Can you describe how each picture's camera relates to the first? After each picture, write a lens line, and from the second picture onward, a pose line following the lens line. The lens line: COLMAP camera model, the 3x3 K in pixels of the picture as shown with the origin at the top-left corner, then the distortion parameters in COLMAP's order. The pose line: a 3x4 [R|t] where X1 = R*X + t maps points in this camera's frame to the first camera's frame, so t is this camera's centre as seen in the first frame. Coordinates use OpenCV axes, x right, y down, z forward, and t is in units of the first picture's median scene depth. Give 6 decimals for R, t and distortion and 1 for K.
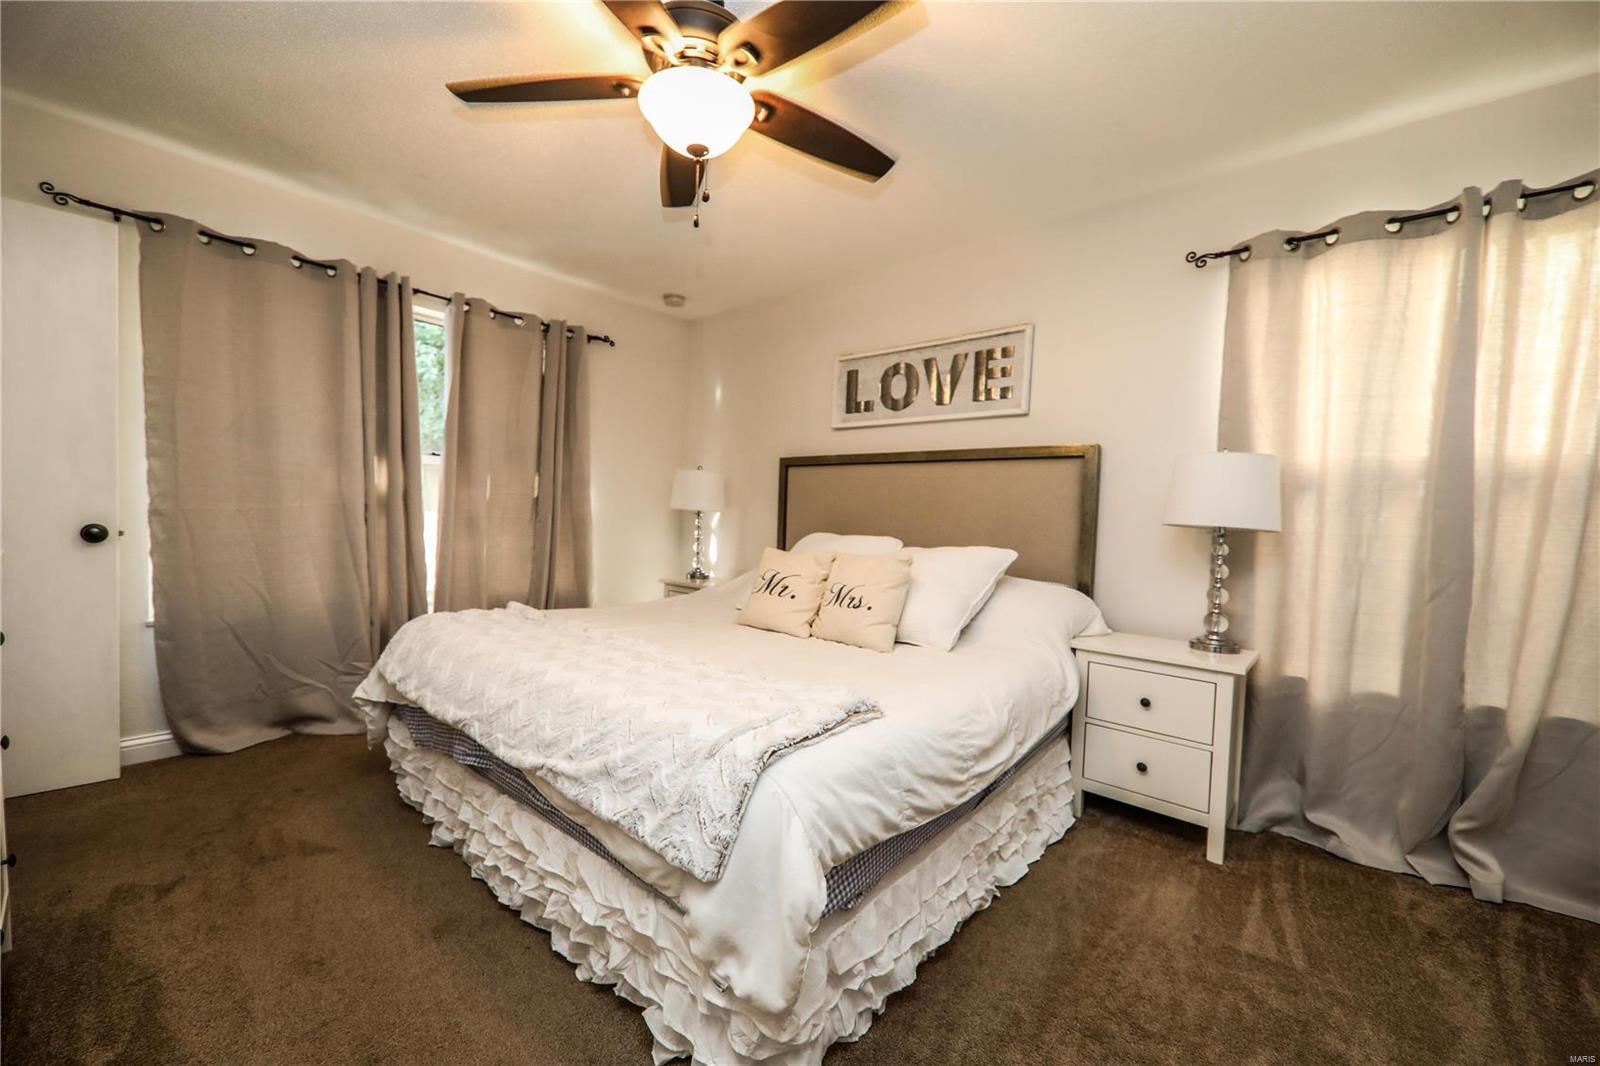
lens RADIAL K [[625.3, 0, 794.0], [0, 625.3, 542.0], [0, 0, 1]] dist [0.014767, -0.005932]
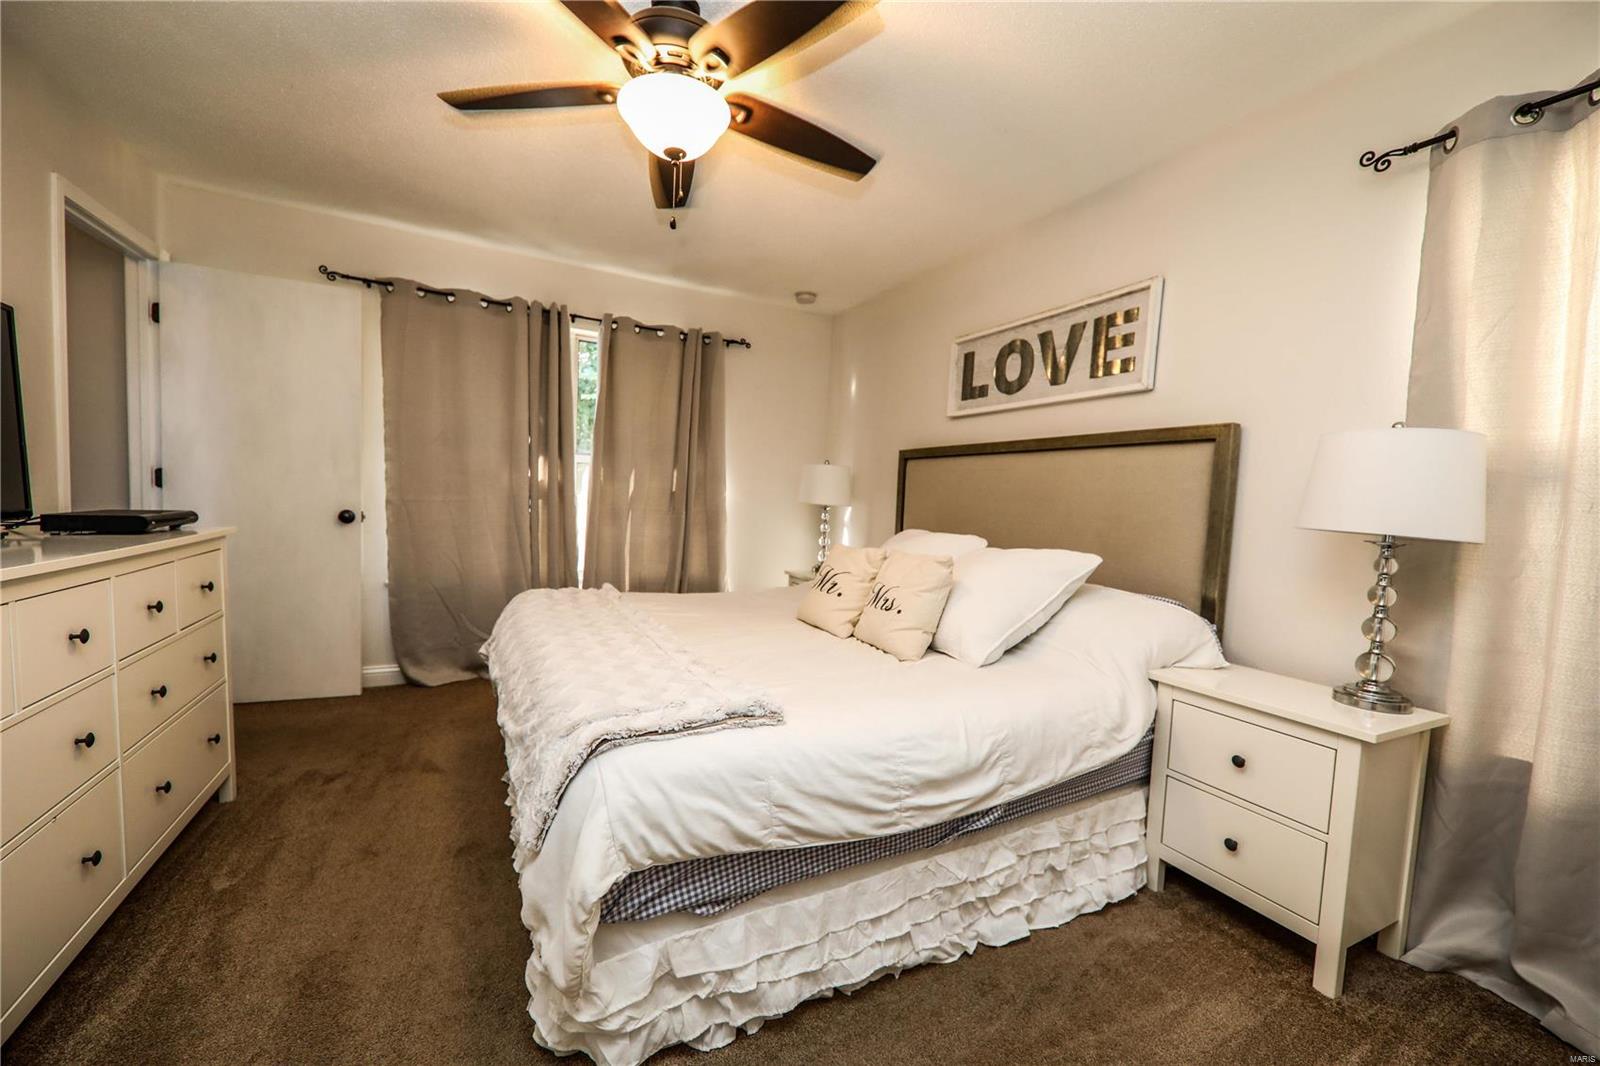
lens RADIAL K [[625.3, 0, 798.6], [0, 625.3, 542.2], [0, 0, 1]] dist [0.014767, -0.005932]
pose [[0.927467, 0.031652, -0.372562, 0.315109], [-0.028359, 0.999495, 0.014317, -0.005434], [0.372827, -0.002713, 0.927897, 0.085671]]
